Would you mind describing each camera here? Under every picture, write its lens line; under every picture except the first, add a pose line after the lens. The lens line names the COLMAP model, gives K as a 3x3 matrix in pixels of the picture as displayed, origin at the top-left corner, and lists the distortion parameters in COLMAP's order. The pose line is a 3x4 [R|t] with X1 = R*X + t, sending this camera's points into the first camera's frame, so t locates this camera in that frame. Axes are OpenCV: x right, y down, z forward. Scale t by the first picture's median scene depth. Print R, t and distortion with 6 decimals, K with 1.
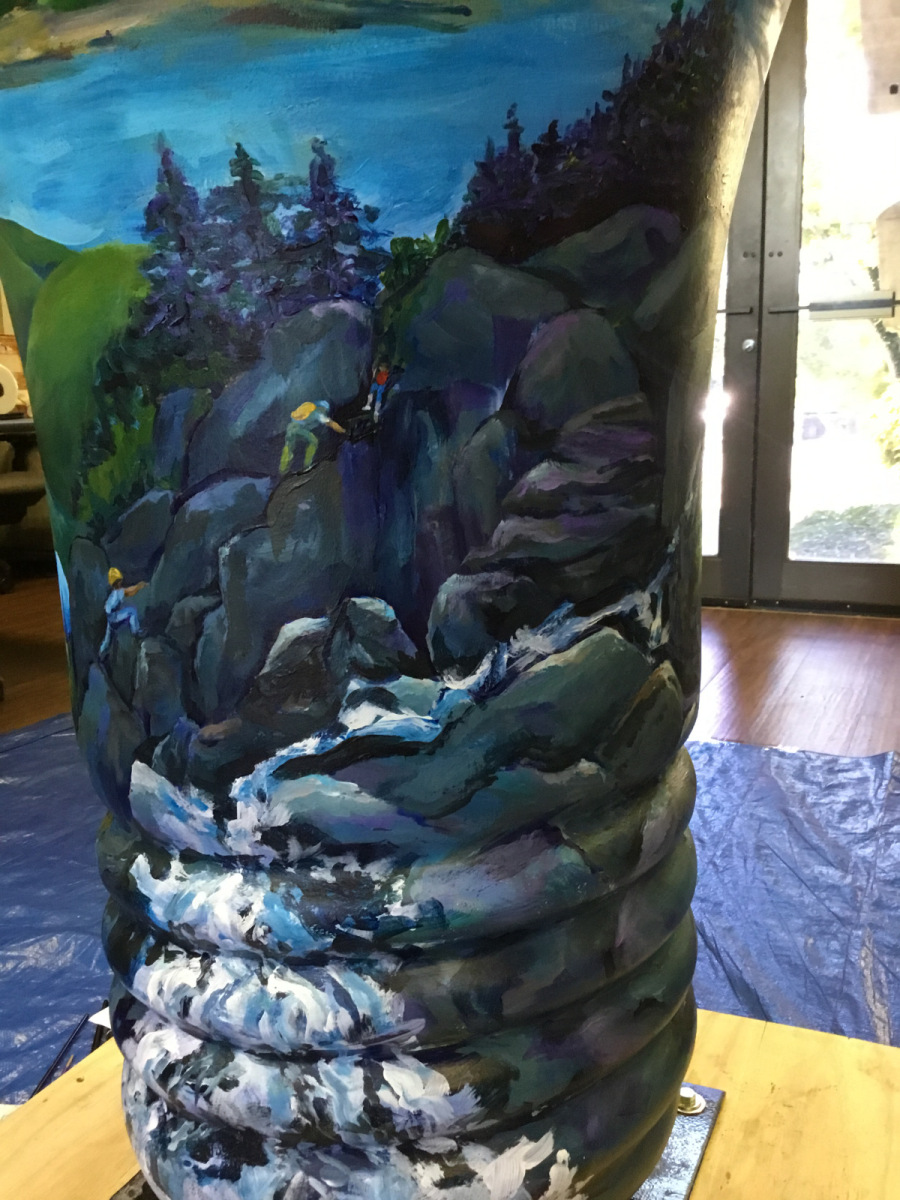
lens RADIAL K [[1095.3, 0, 445.6], [0, 1095.3, 601.8], [0, 0, 1]] dist [0.132980, -0.291646]
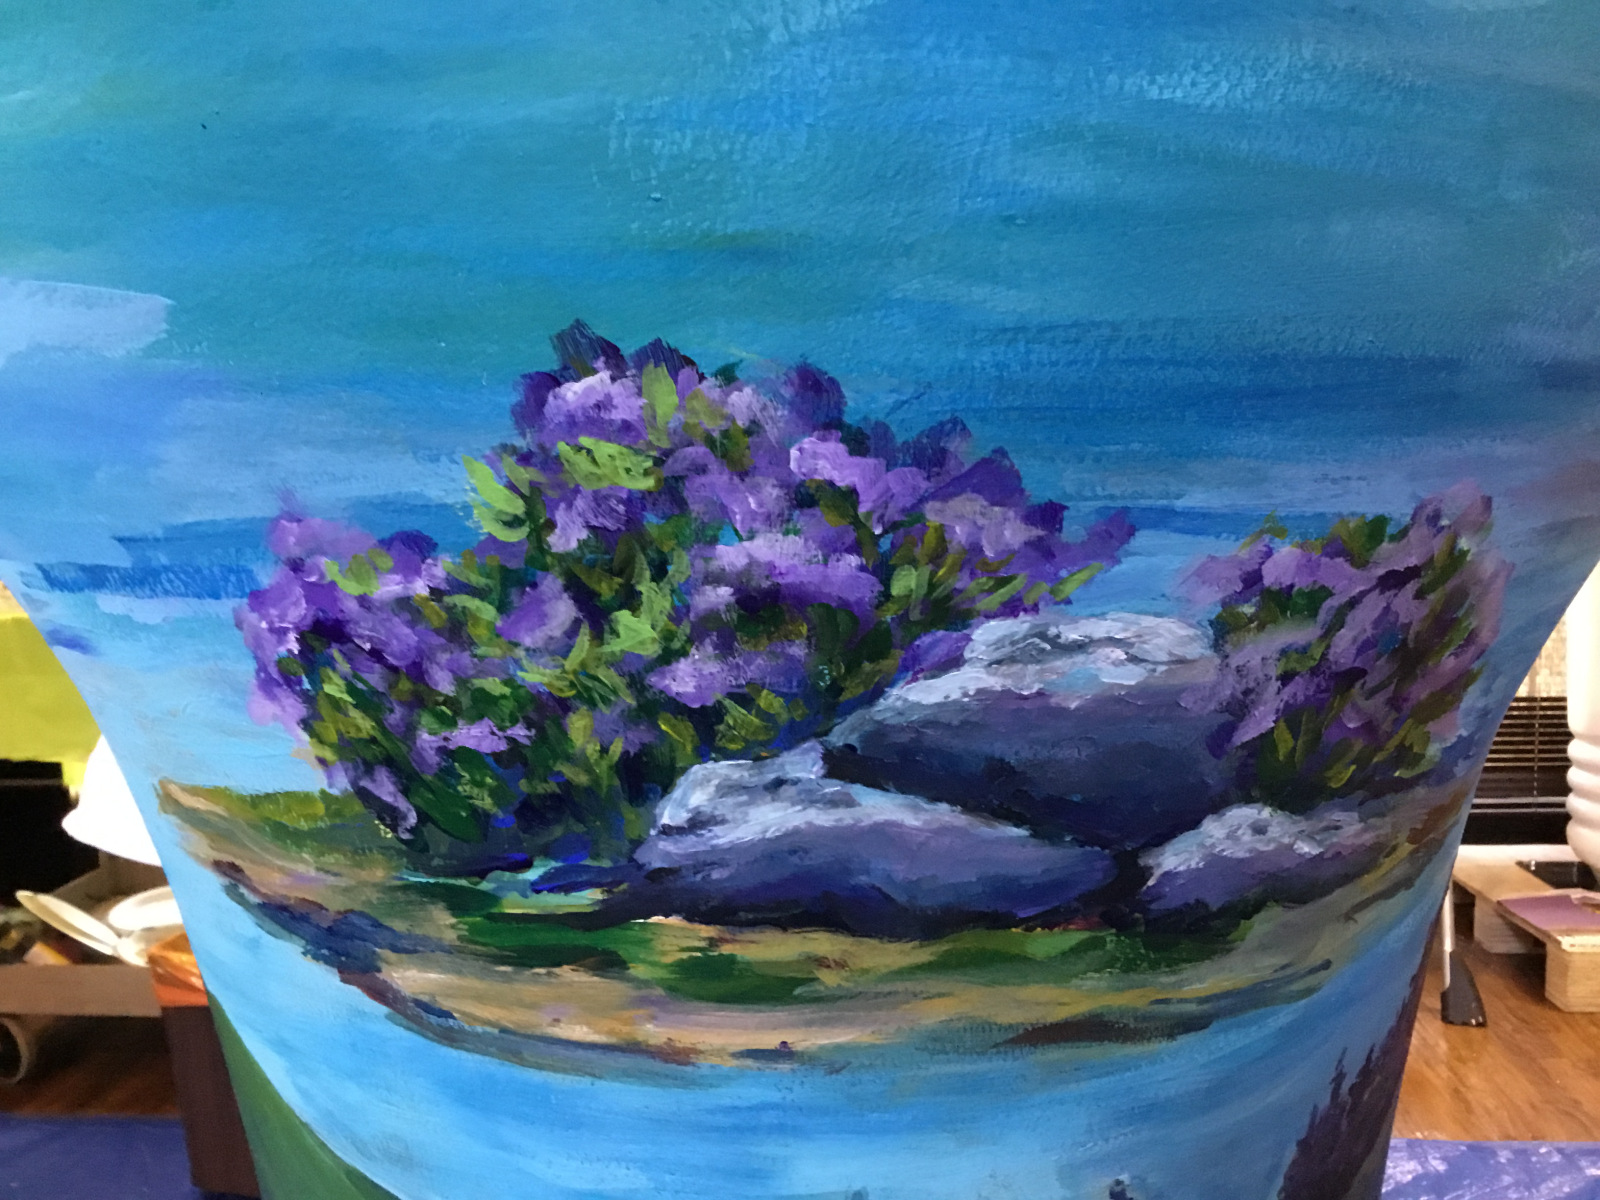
lens RADIAL K [[1460.3, 0, 800.0], [0, 1460.3, 600.0], [0, 0, 1]] dist [0.132980, -0.291646]
pose [[0.932782, -0.028826, 0.359288, -0.561440], [0.063008, 0.994489, -0.083792, -0.676828], [-0.354892, 0.100798, 0.929457, 0.279378]]
